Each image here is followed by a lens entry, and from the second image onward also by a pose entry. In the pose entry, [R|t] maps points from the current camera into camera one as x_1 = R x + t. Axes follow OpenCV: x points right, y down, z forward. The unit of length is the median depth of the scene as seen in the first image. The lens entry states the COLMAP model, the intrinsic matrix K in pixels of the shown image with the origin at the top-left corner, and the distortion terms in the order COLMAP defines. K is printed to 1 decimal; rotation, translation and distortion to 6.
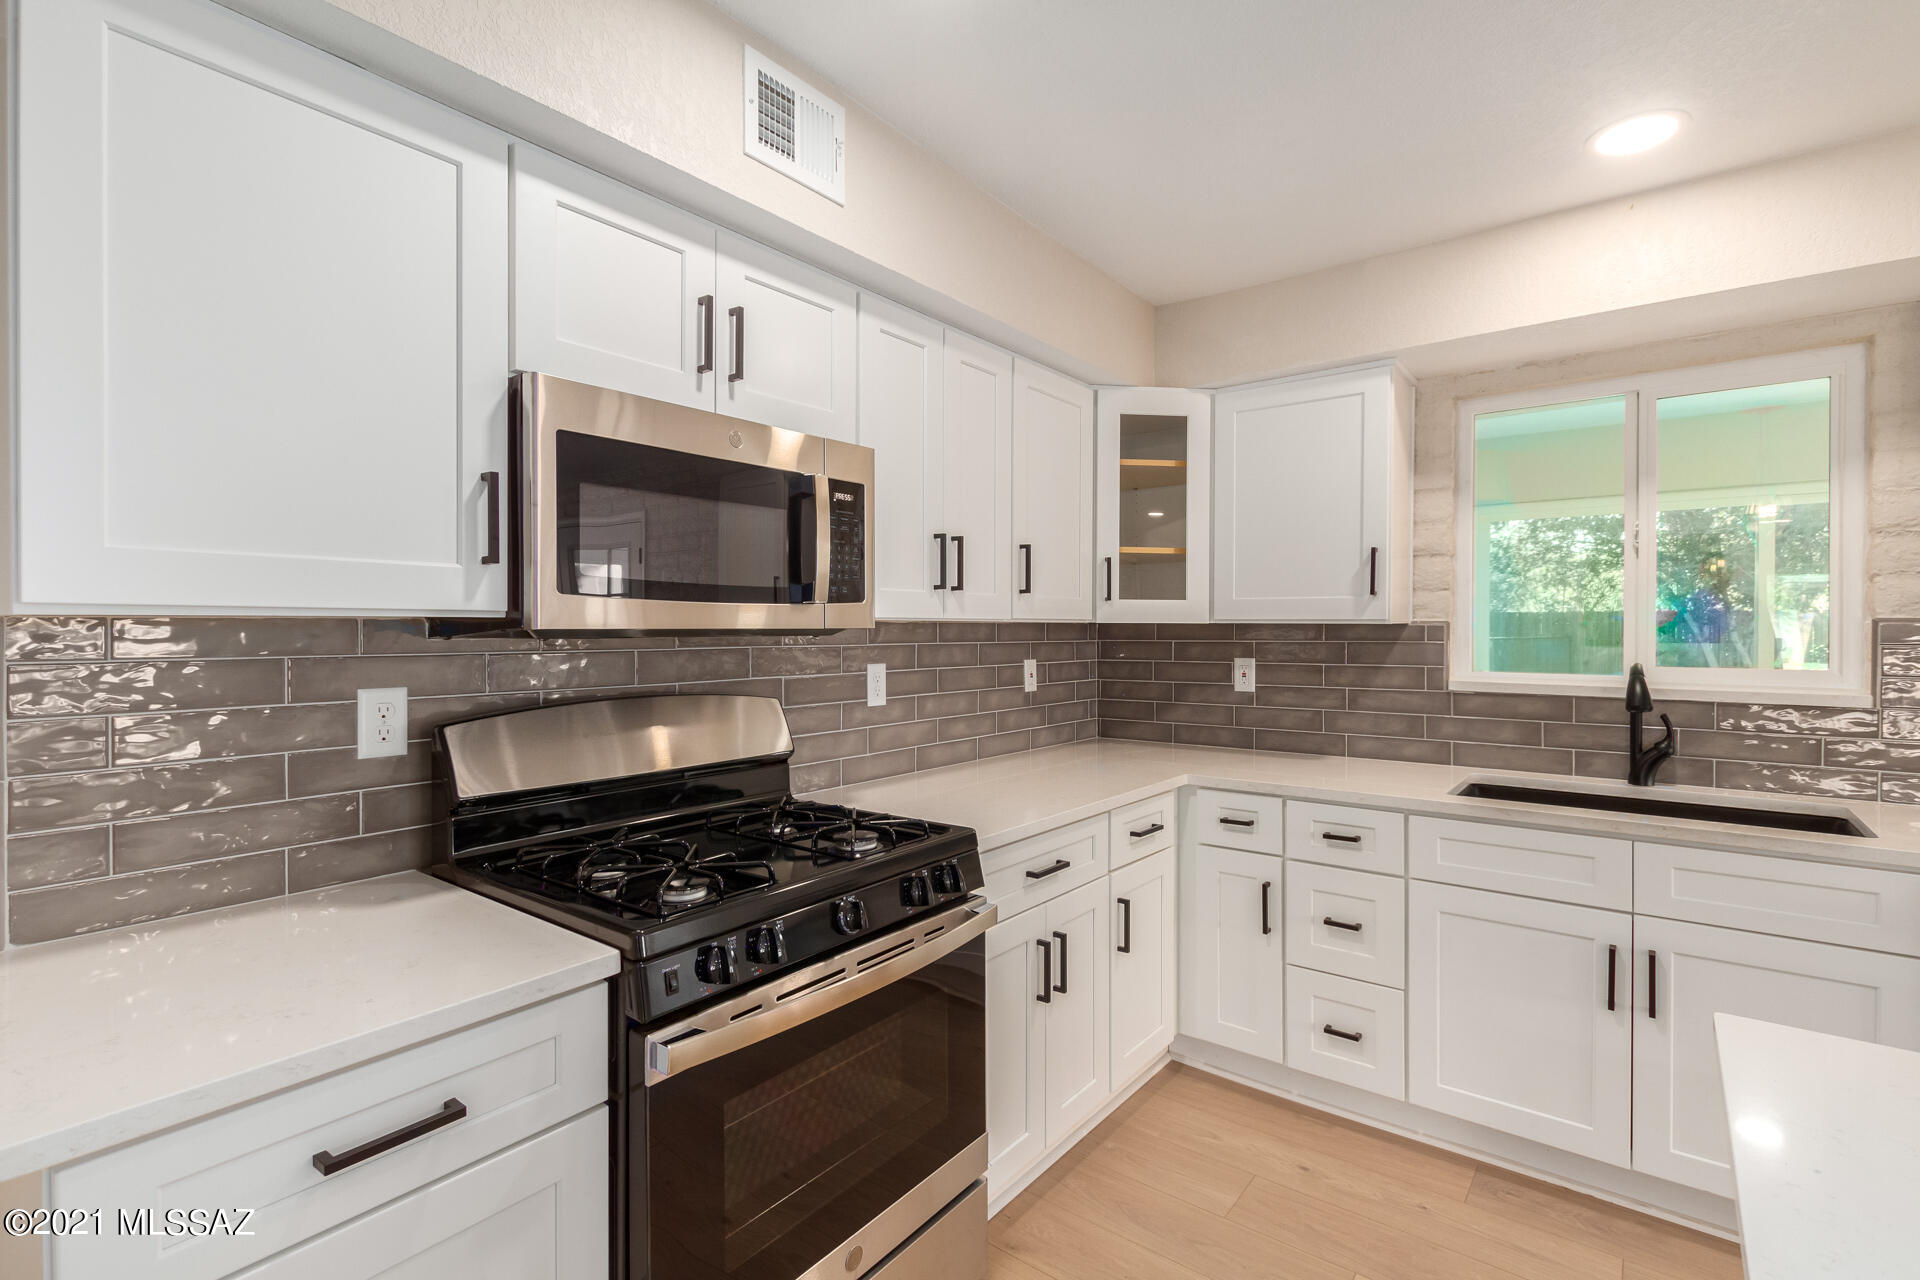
lens RADIAL K [[883.0, 0, 972.4], [0, 883.0, 638.2], [0, 0, 1]] dist [0.005023, -0.001732]
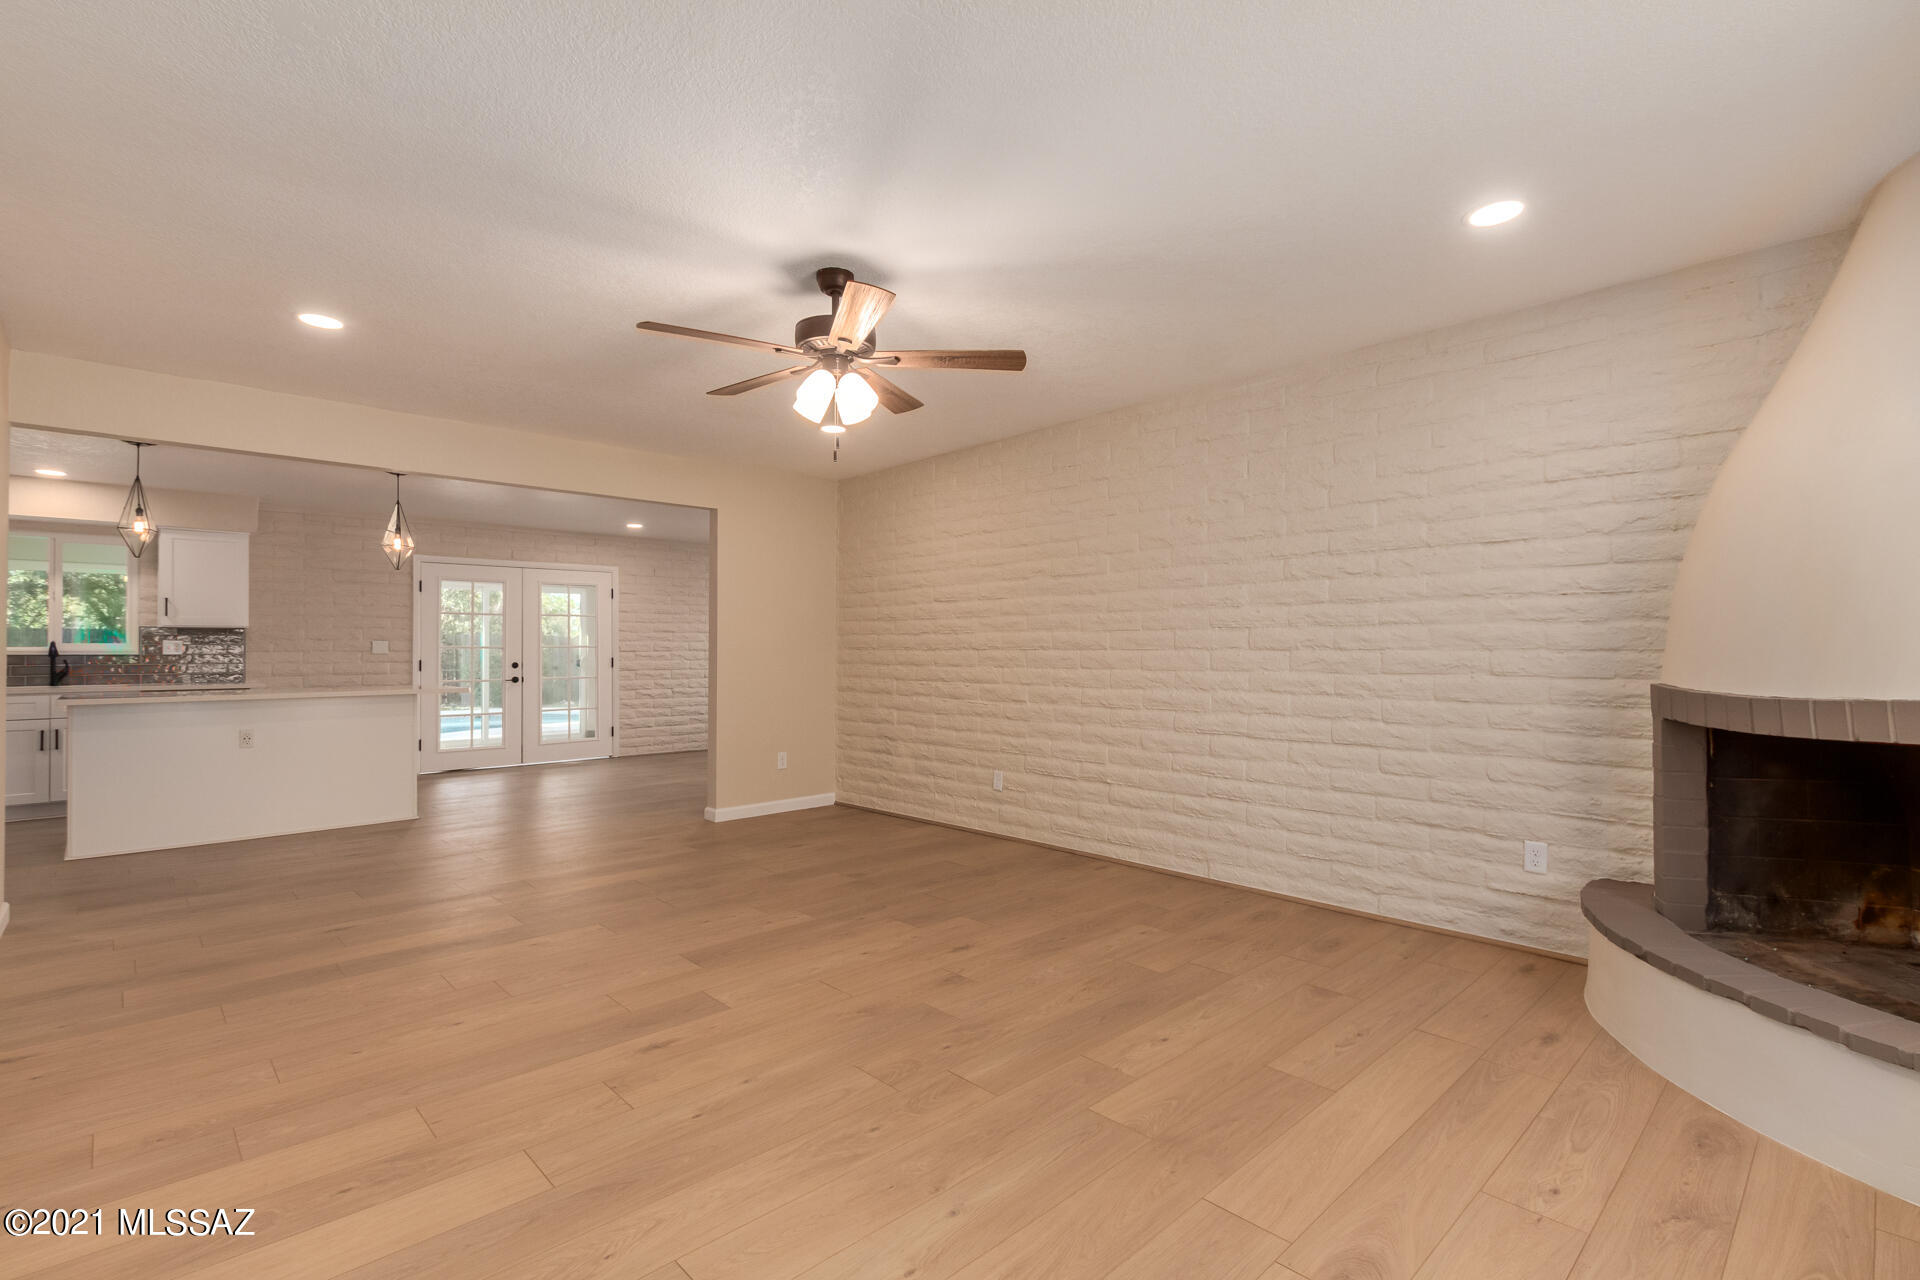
lens RADIAL K [[883.0, 0, 959.5], [0, 883.0, 641.9], [0, 0, 1]] dist [0.005023, -0.001732]
pose [[0.147813, 0.008781, 0.988976, -1.501670], [0.013413, 0.999851, -0.010883, 0.095792], [-0.988924, 0.014874, 0.147673, -2.115708]]
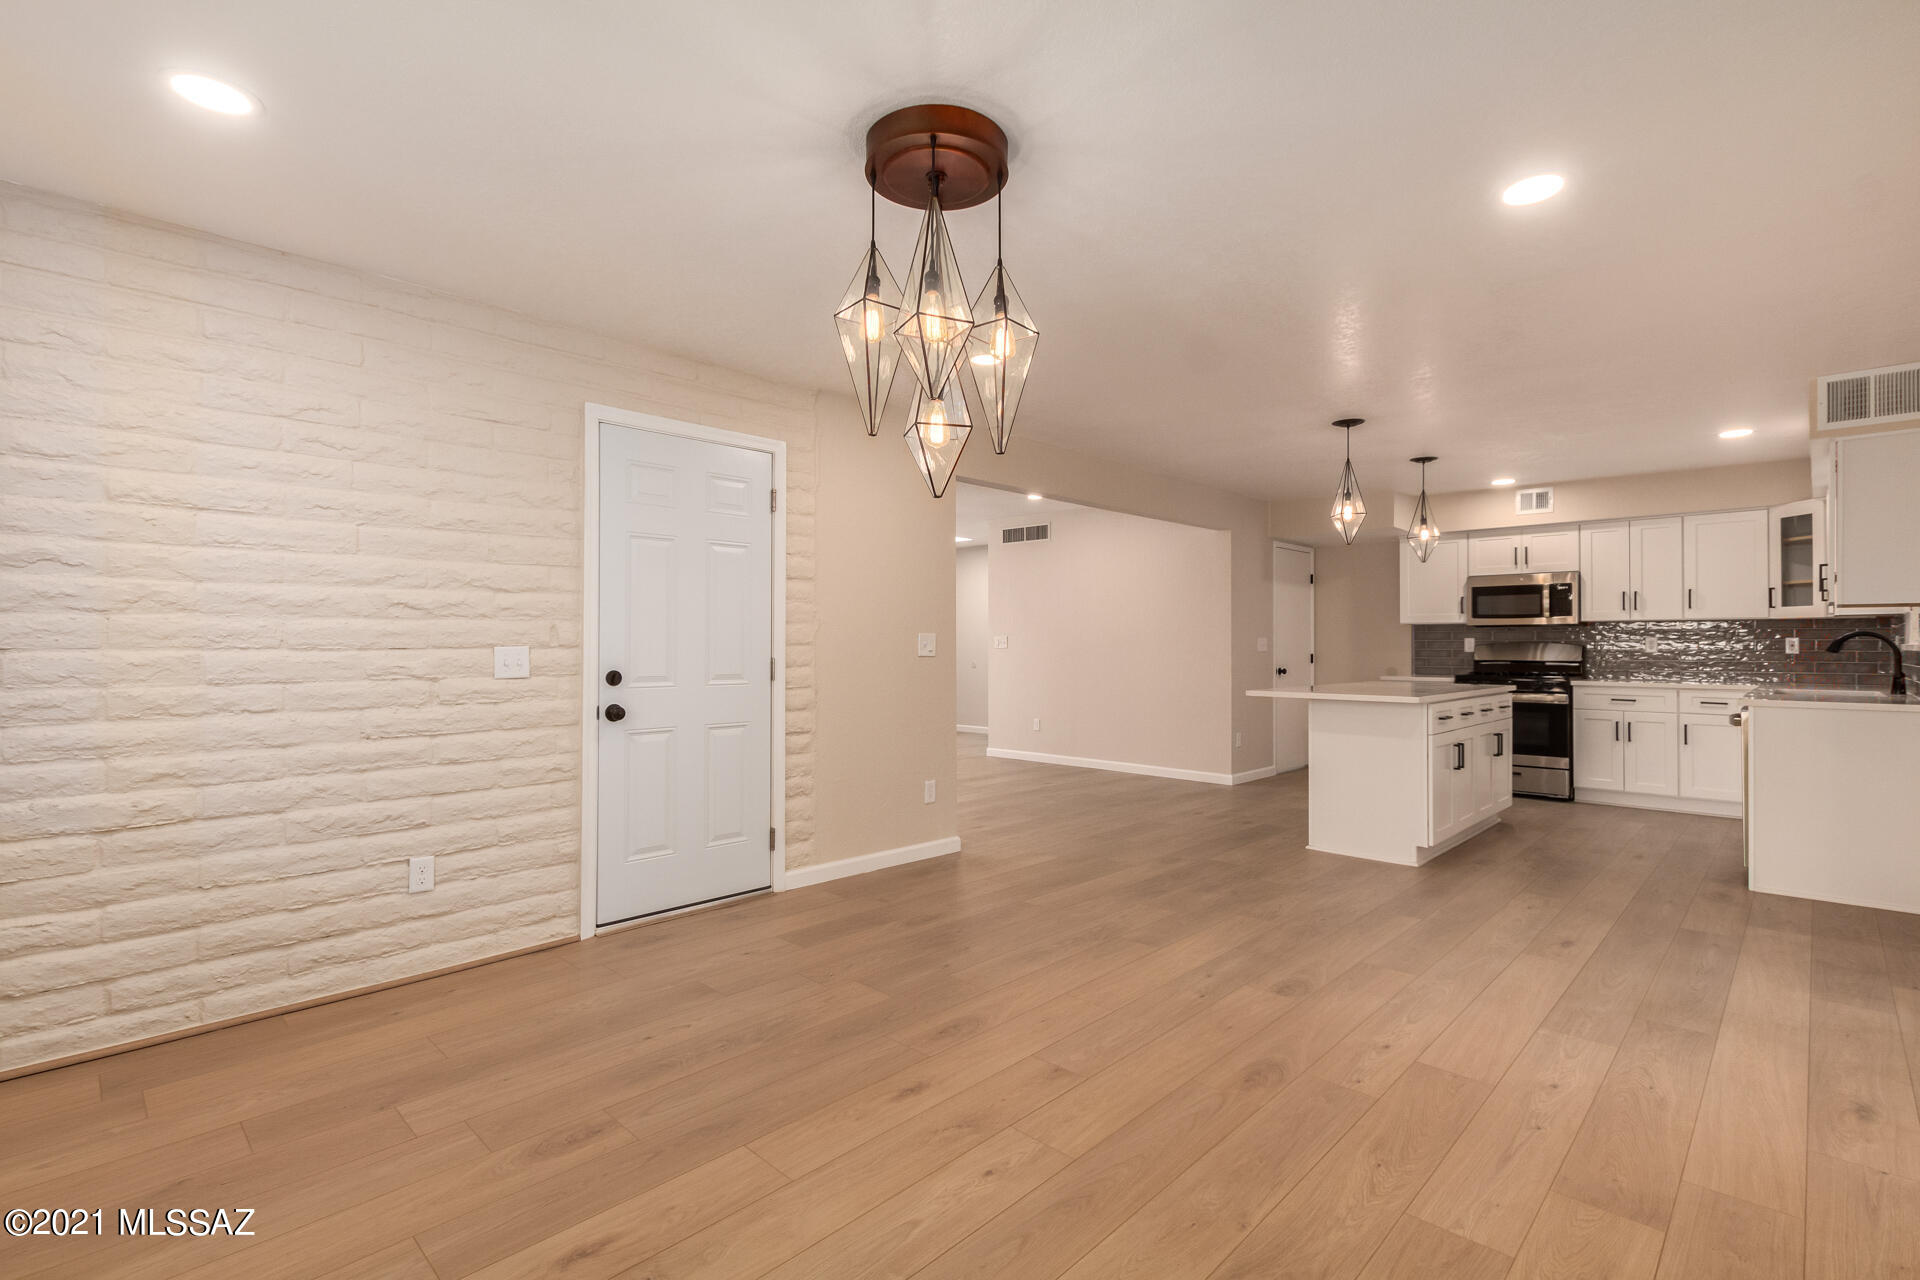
lens RADIAL K [[883.0, 0, 956.7], [0, 883.0, 635.2], [0, 0, 1]] dist [0.005023, -0.001732]
pose [[-0.115383, -0.012042, -0.993248, 2.895568], [-0.012216, 0.999868, -0.010703, 0.080900], [0.993246, 0.010899, -0.115515, -0.810437]]
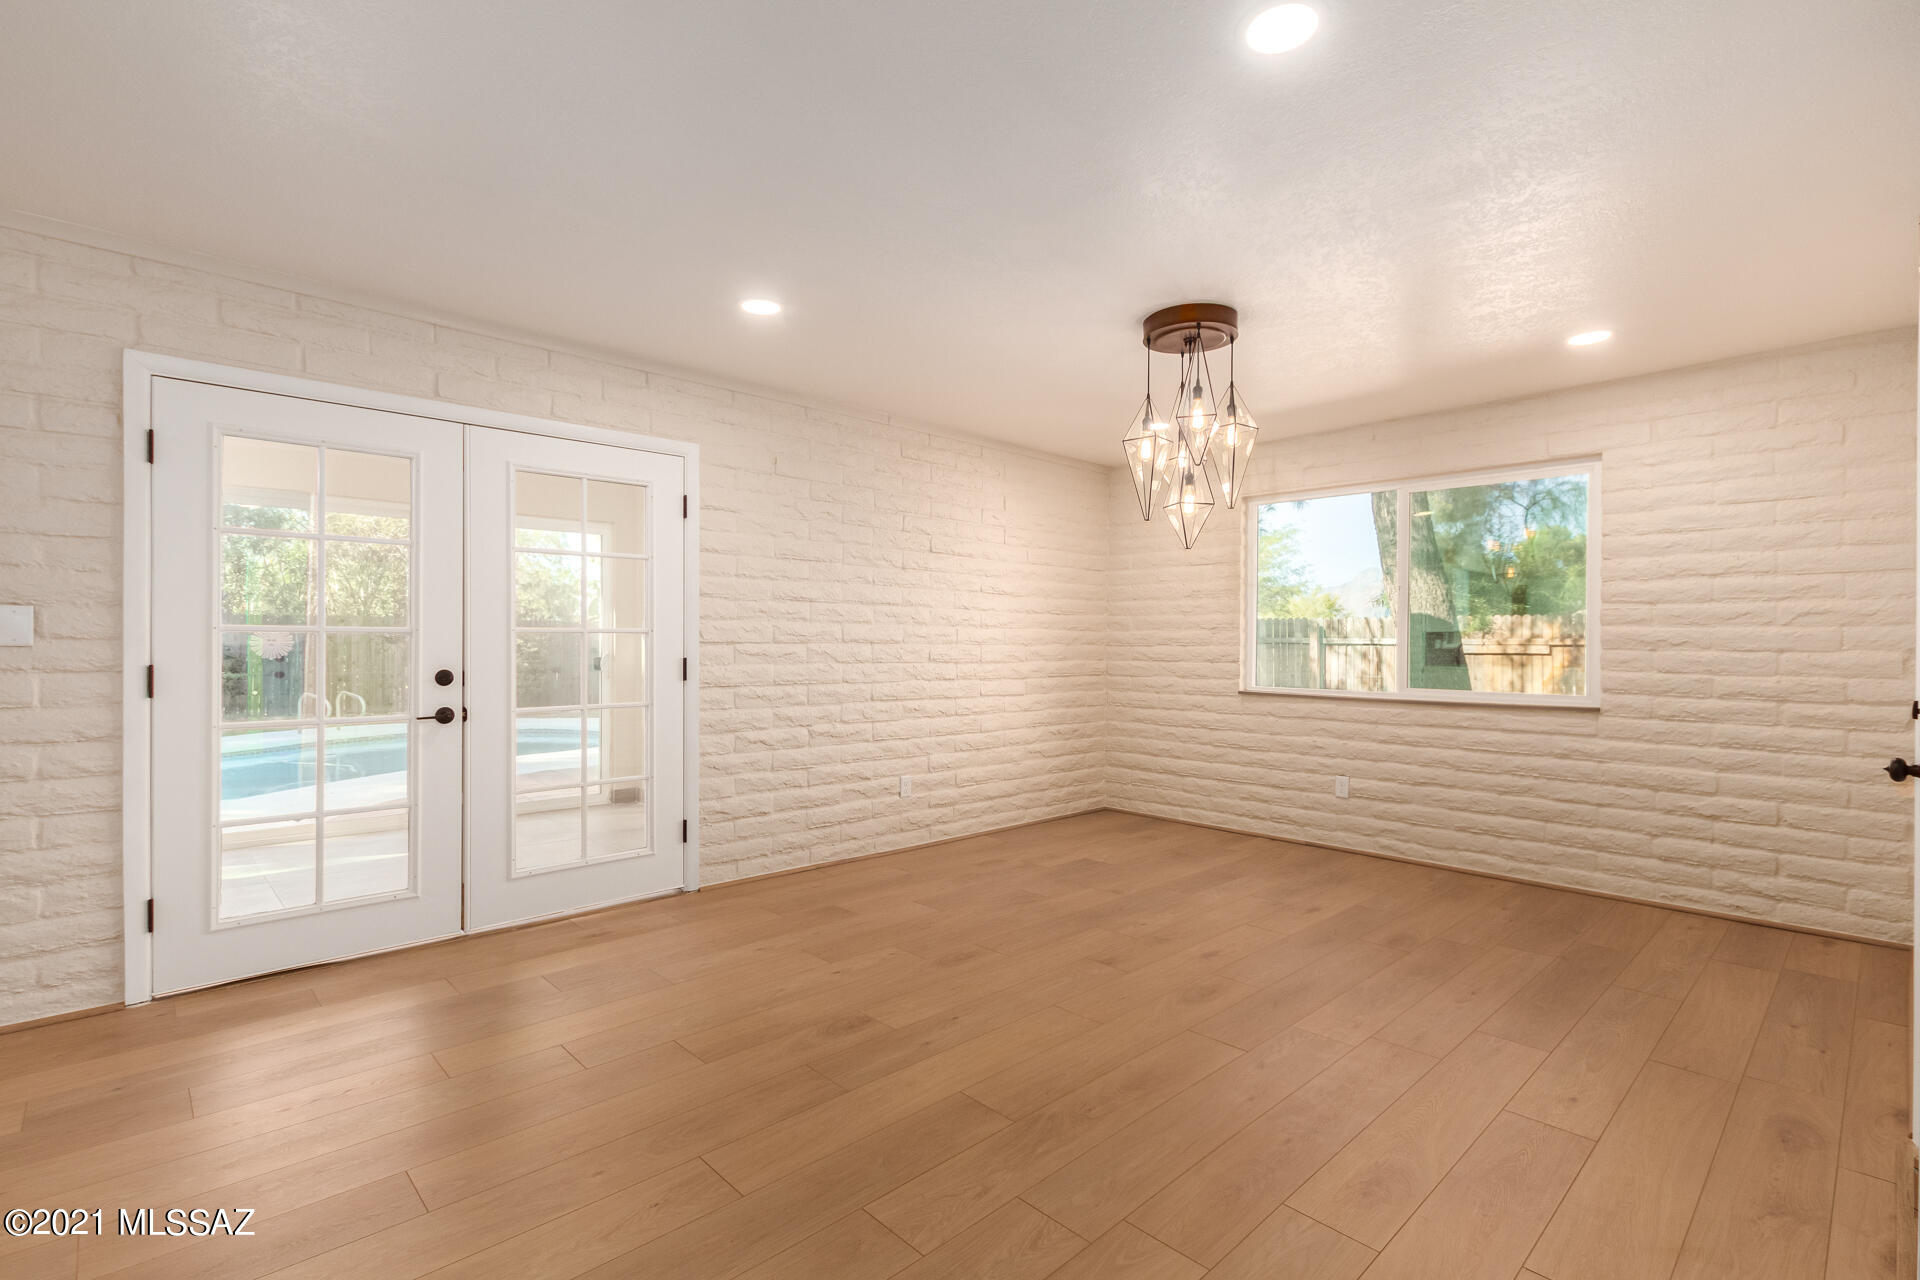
lens RADIAL K [[883.0, 0, 951.9], [0, 883.0, 646.7], [0, 0, 1]] dist [0.005023, -0.001732]
pose [[0.161693, -0.004773, 0.986830, 0.566564], [0.004485, 0.999982, 0.004102, 0.077184], [-0.986831, 0.003762, 0.161711, -0.791469]]
